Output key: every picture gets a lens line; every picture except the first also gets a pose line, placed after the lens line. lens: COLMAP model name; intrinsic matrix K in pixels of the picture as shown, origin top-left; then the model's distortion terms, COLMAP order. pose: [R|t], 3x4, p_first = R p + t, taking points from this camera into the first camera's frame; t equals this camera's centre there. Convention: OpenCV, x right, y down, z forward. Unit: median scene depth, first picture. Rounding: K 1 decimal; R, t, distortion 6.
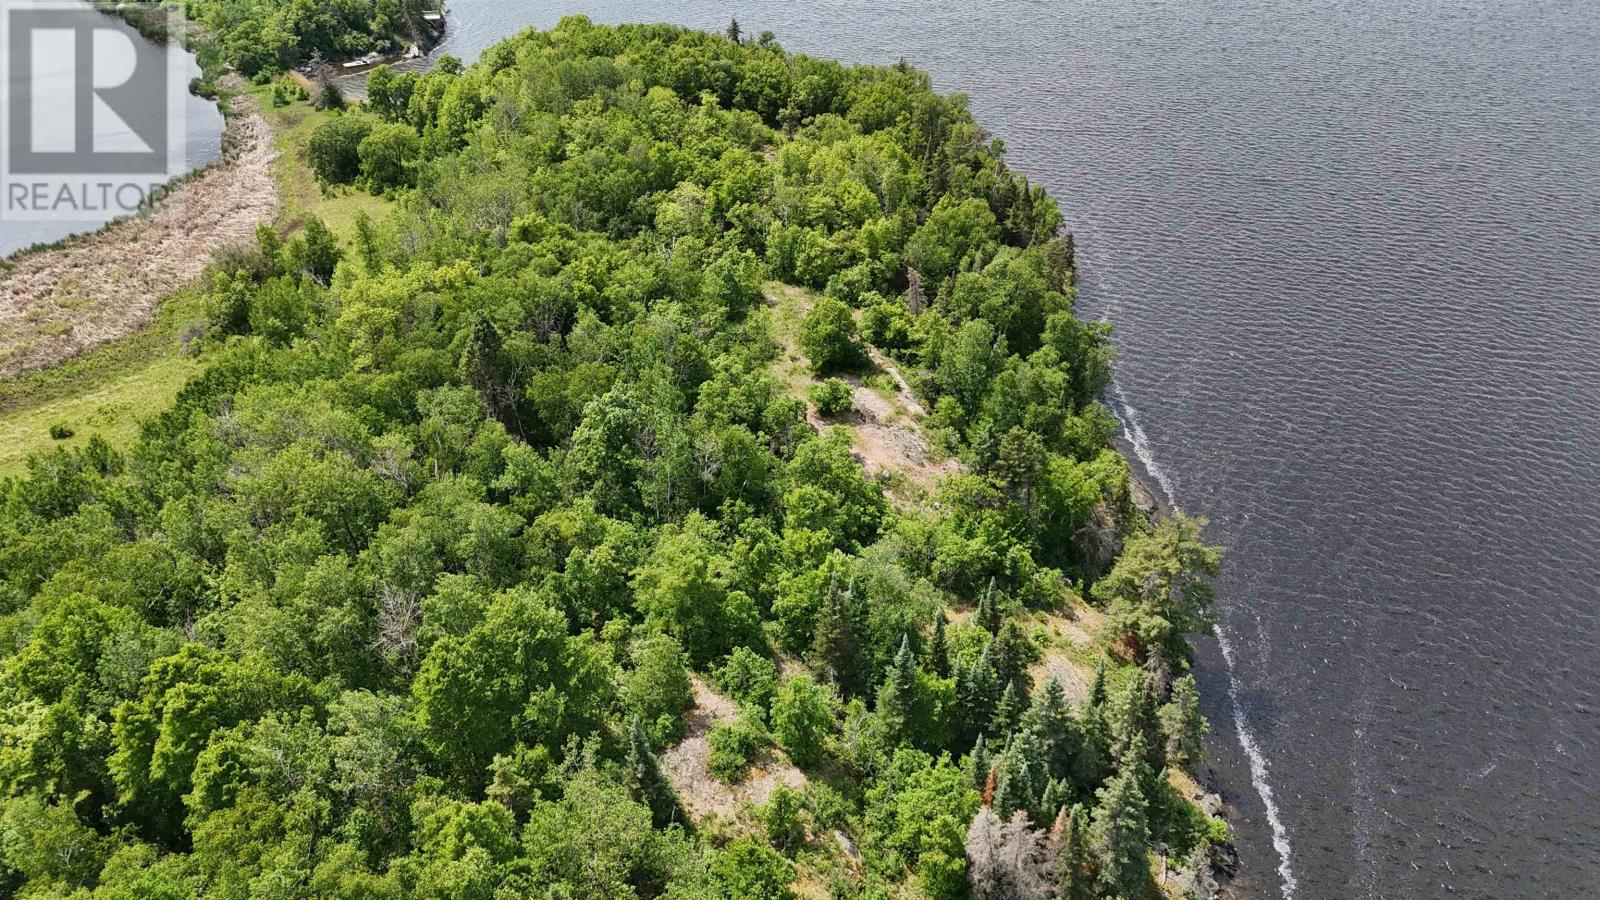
lens RADIAL K [[1167.0, 0, 795.9], [0, 1167.0, 458.1], [0, 0, 1]] dist [0.064084, -0.058525]
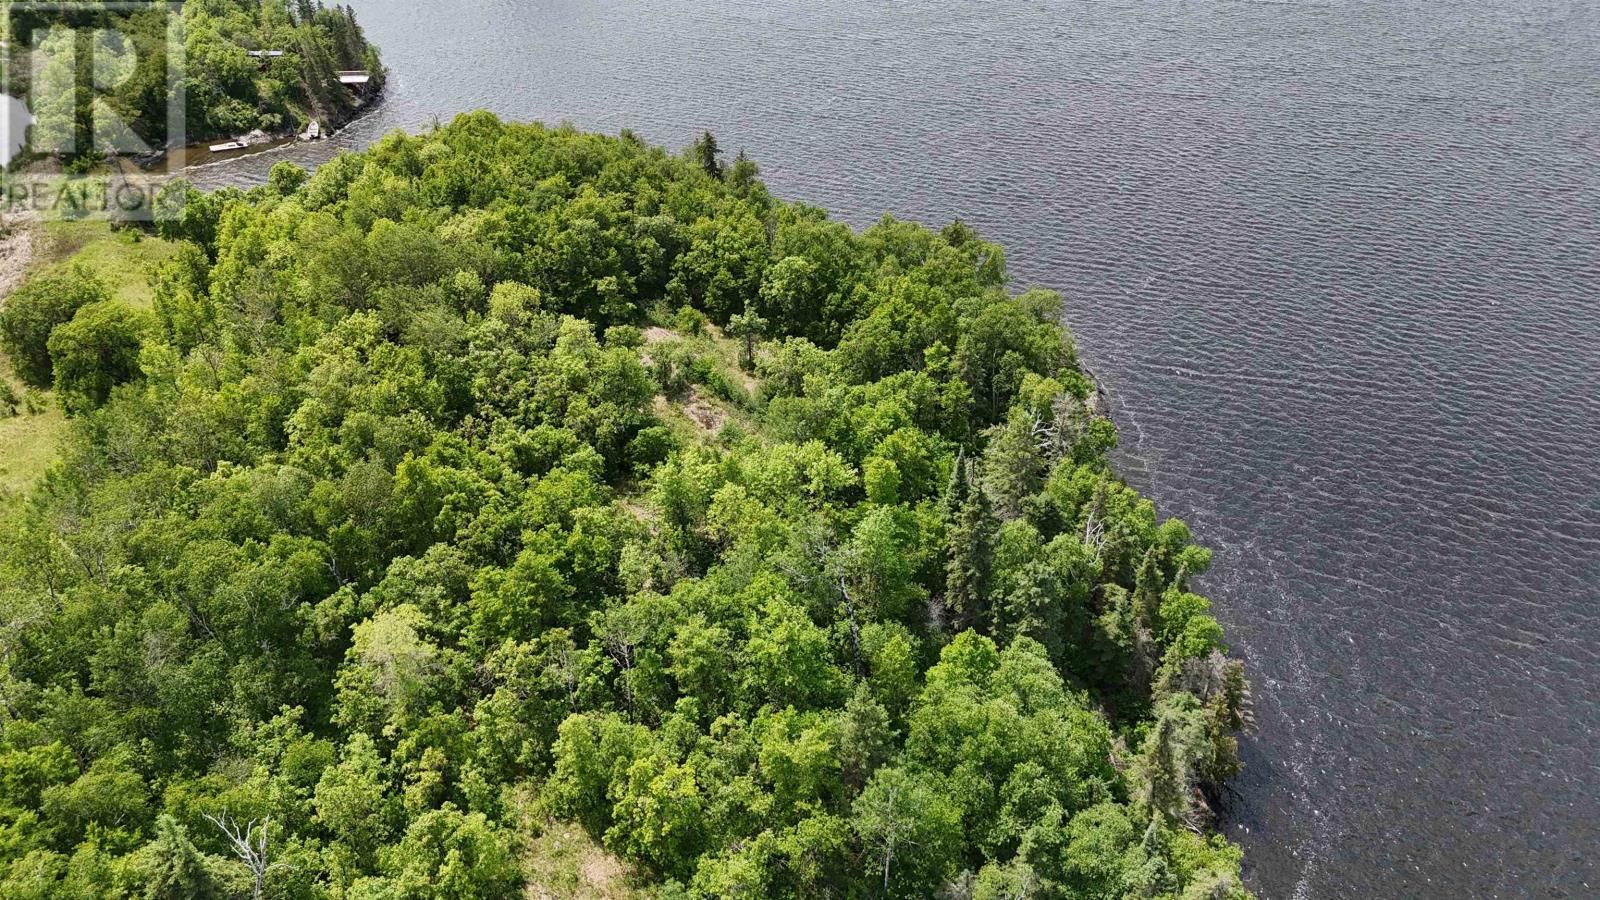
lens RADIAL K [[1167.0, 0, 795.9], [0, 1167.0, 458.1], [0, 0, 1]] dist [0.064084, -0.058525]
pose [[0.993577, 0.068526, -0.090049, 0.072563], [-0.068743, 0.997634, 0.000692, -0.219026], [0.089883, 0.005502, 0.995937, 0.401522]]
